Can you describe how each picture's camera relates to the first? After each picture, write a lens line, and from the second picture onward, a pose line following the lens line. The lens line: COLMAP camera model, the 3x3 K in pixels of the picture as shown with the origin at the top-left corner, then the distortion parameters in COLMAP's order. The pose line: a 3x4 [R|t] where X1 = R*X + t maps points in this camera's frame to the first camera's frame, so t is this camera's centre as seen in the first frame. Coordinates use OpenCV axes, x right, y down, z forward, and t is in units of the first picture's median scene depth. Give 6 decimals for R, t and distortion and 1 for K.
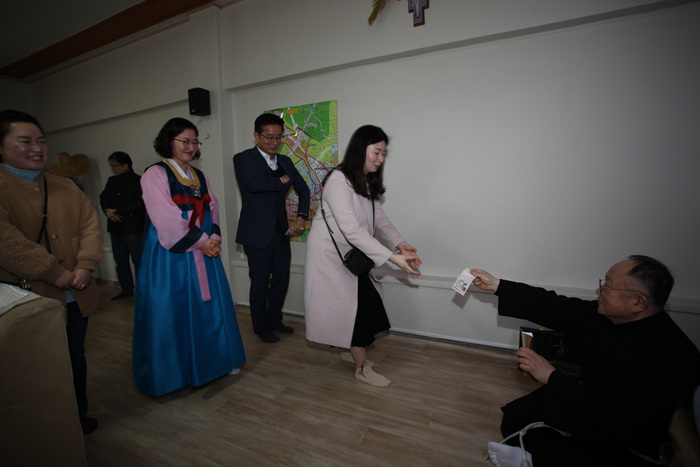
lens RADIAL K [[339.3, 0, 352.2], [0, 339.3, 232.9], [0, 0, 1]] dist [-0.048137, 0.010109]
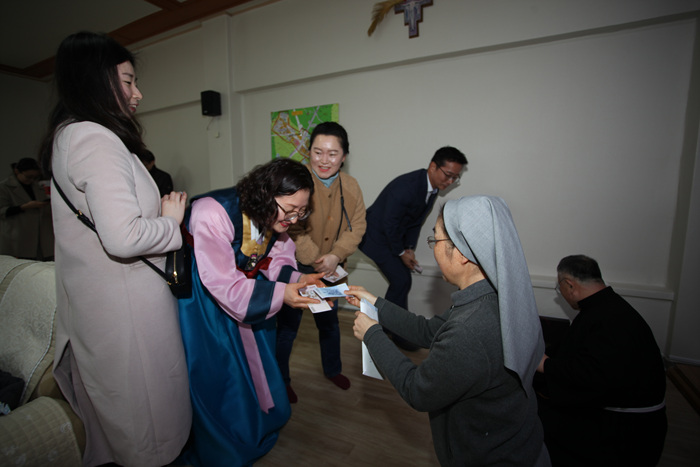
lens RADIAL K [[339.3, 0, 350.1], [0, 339.3, 231.5], [0, 0, 1]] dist [-0.048137, 0.010109]
pose [[0.999929, 0.008585, -0.008259, 0.004617], [-0.008469, 0.999868, 0.013897, 0.003943], [0.008377, -0.013826, 0.999869, -0.106775]]
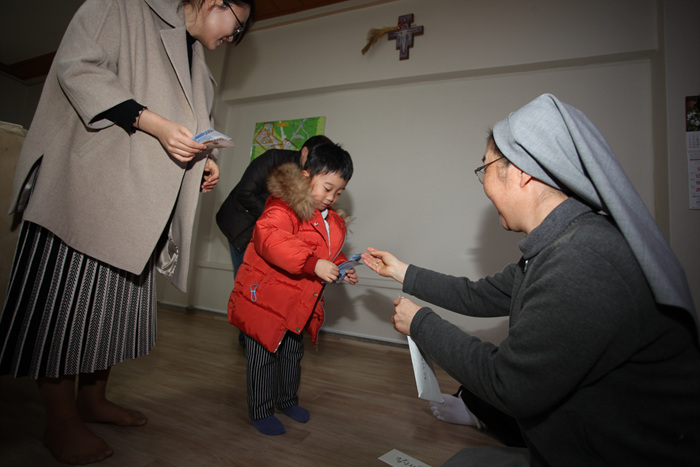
lens RADIAL K [[339.3, 0, 349.0], [0, 339.3, 231.2], [0, 0, 1]] dist [-0.048137, 0.010109]
pose [[0.990220, 0.120641, 0.070065, -0.002185], [-0.100834, 0.965971, -0.238184, 0.255081], [-0.096415, 0.228790, 0.968689, 0.006574]]
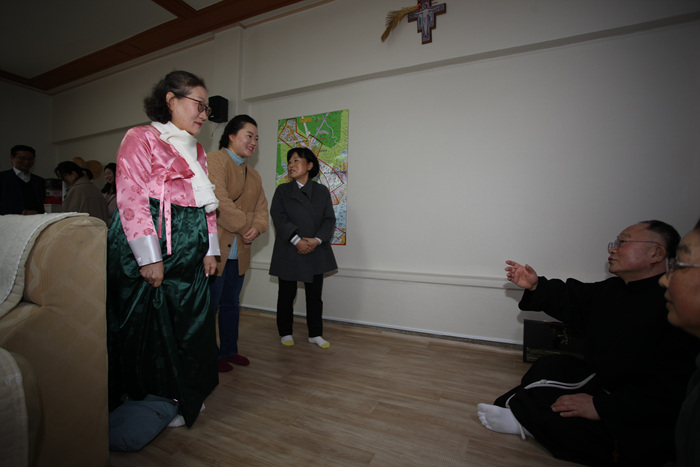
lens RADIAL K [[339.3, 0, 351.0], [0, 339.3, 232.1], [0, 0, 1]] dist [-0.048137, 0.010109]
pose [[0.999283, 0.035358, 0.013526, -0.044069], [-0.033522, 0.992469, -0.117822, 0.139409], [-0.017590, 0.117284, 0.992943, -0.031386]]
